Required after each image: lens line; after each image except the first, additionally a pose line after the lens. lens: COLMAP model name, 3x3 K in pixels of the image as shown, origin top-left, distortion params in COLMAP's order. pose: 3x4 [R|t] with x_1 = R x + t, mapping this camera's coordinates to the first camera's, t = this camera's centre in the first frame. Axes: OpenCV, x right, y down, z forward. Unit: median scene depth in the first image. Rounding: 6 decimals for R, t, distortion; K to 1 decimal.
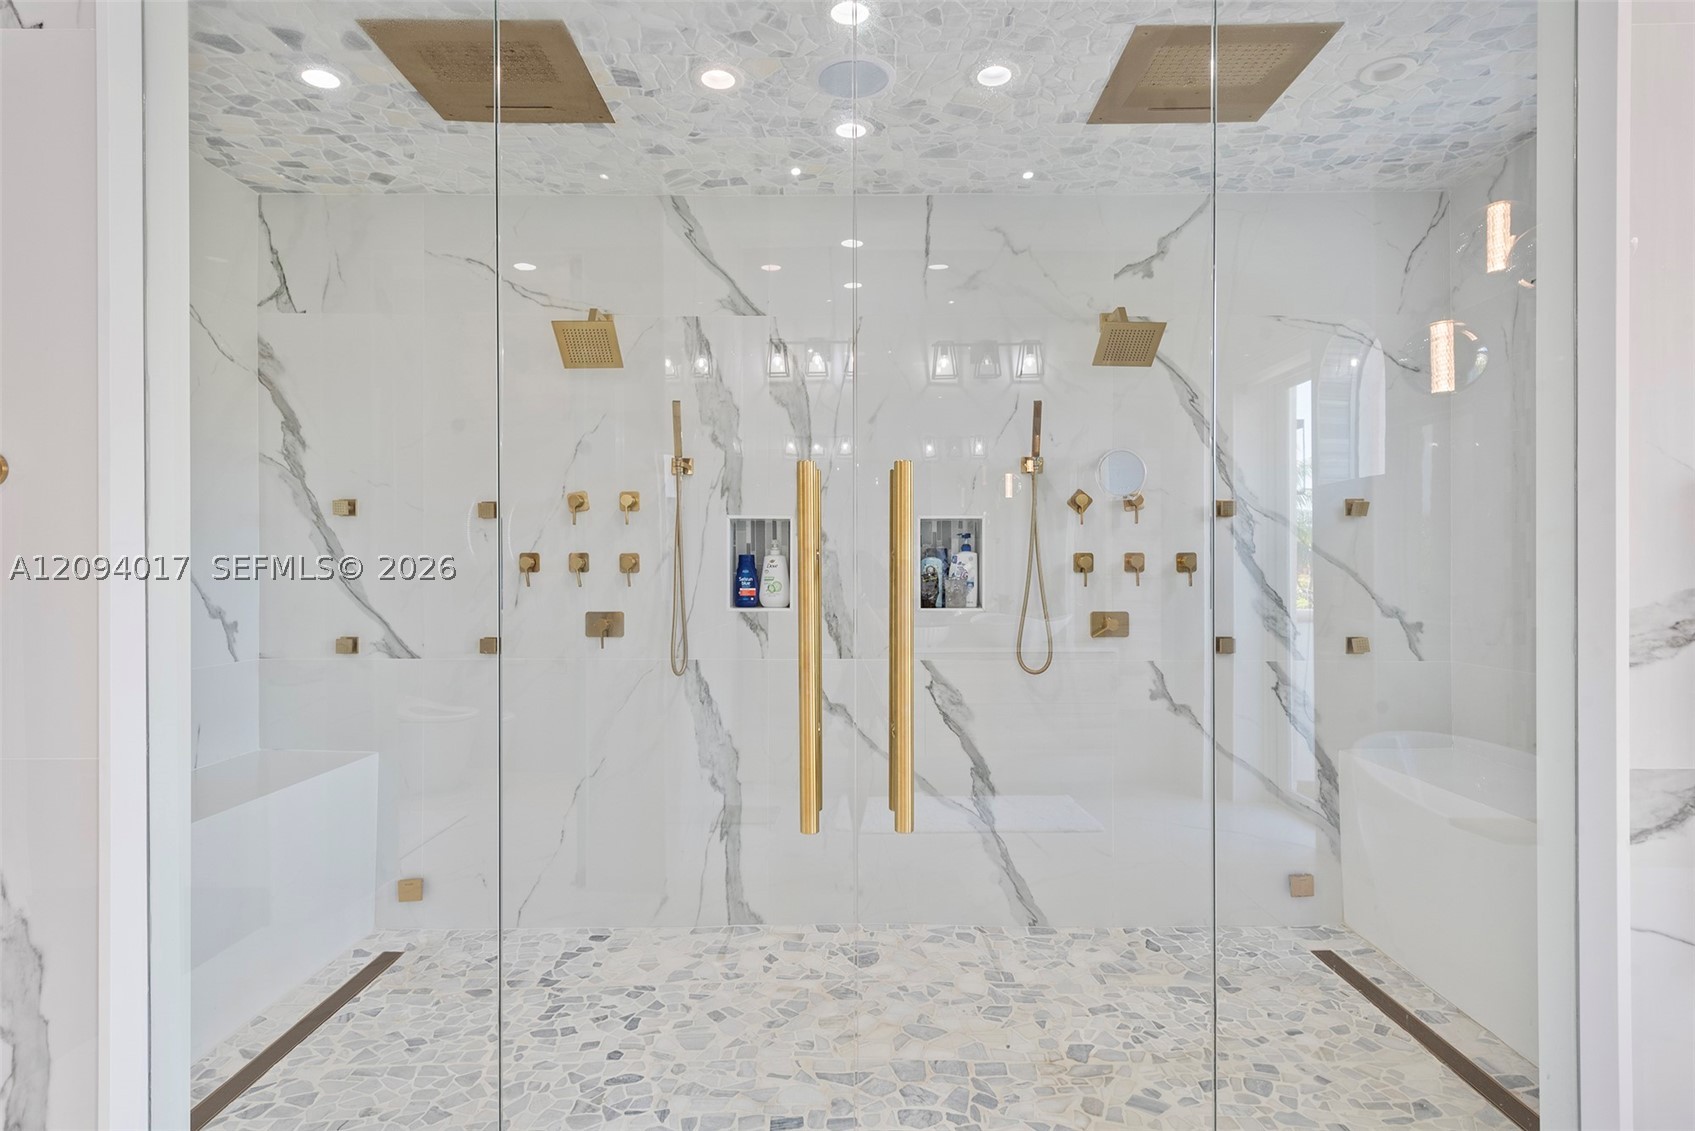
lens RADIAL K [[962.4, 0, 849.5], [0, 962.4, 569.4], [0, 0, 1]] dist [0.021048, -0.001532]
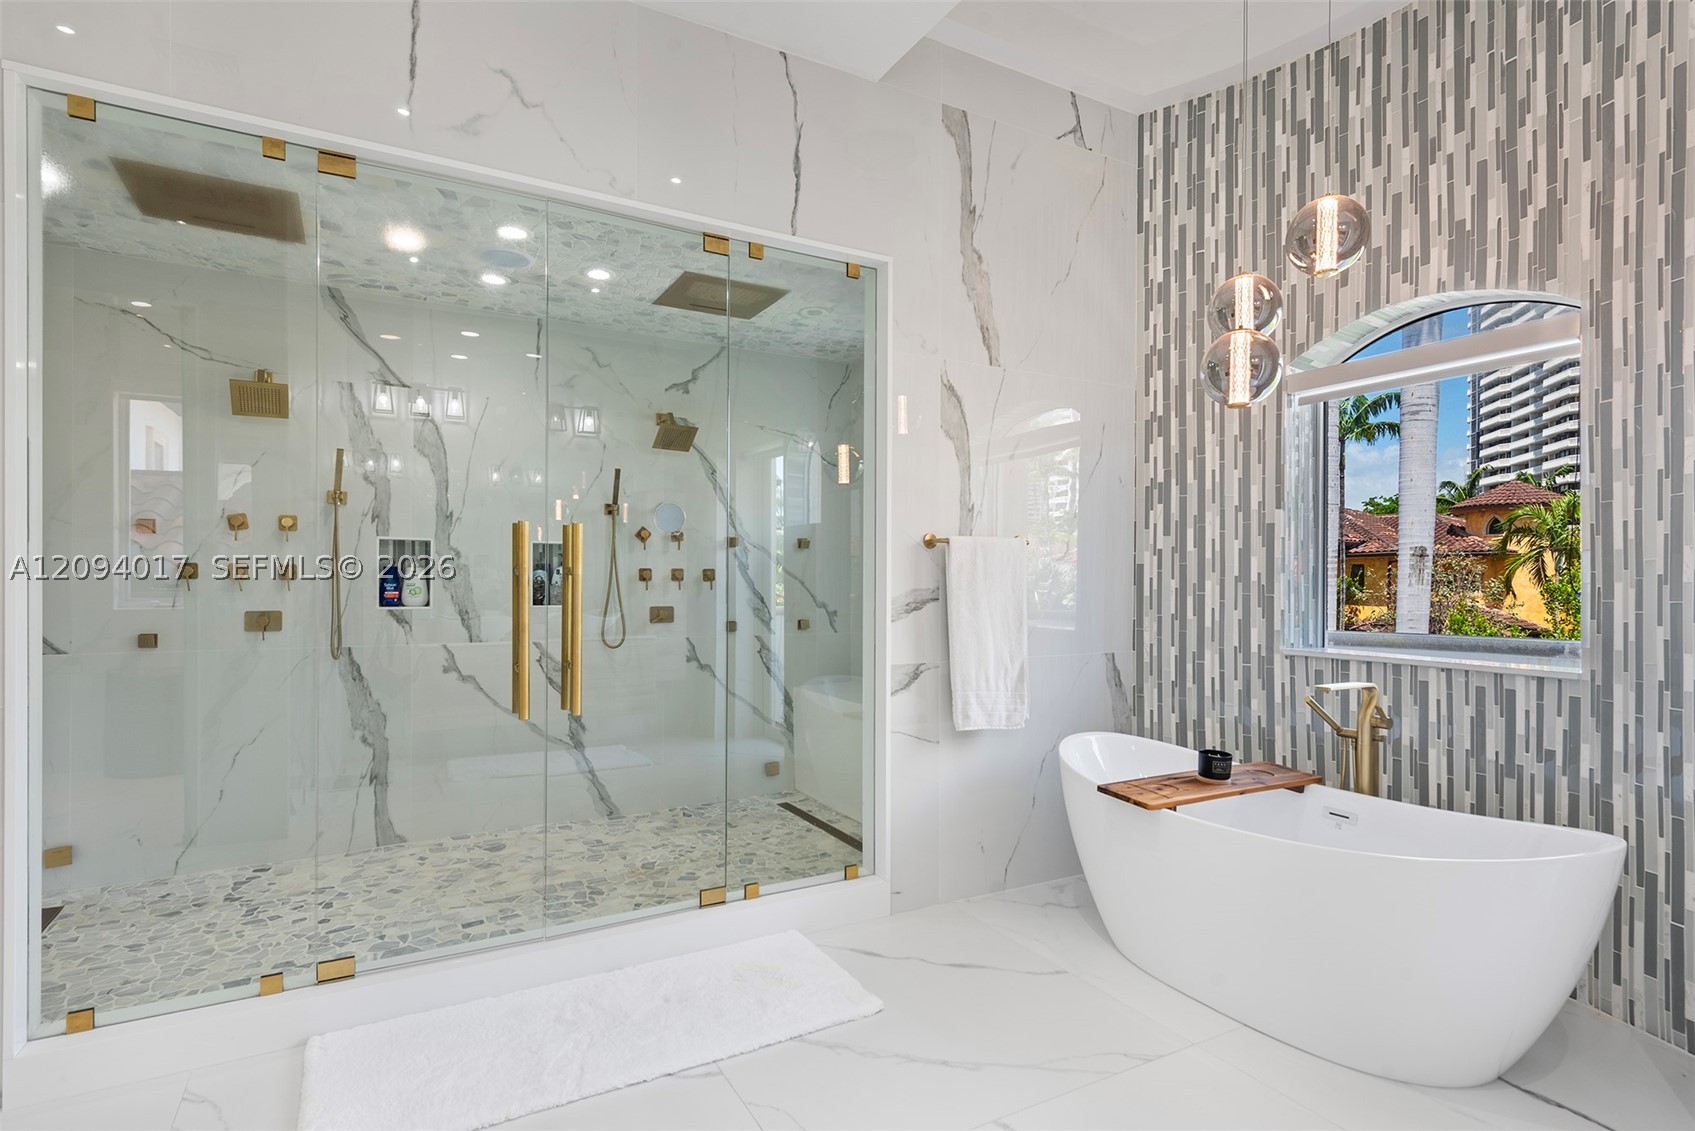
lens RADIAL K [[870.9, 0, 847.8], [0, 870.9, 581.4], [0, 0, 1]] dist [0.000503, -0.000376]
pose [[0.874344, 0.003861, 0.485292, -0.155508], [-0.005549, 0.999983, 0.002043, -0.000990], [-0.485276, -0.004479, 0.874350, -0.387912]]
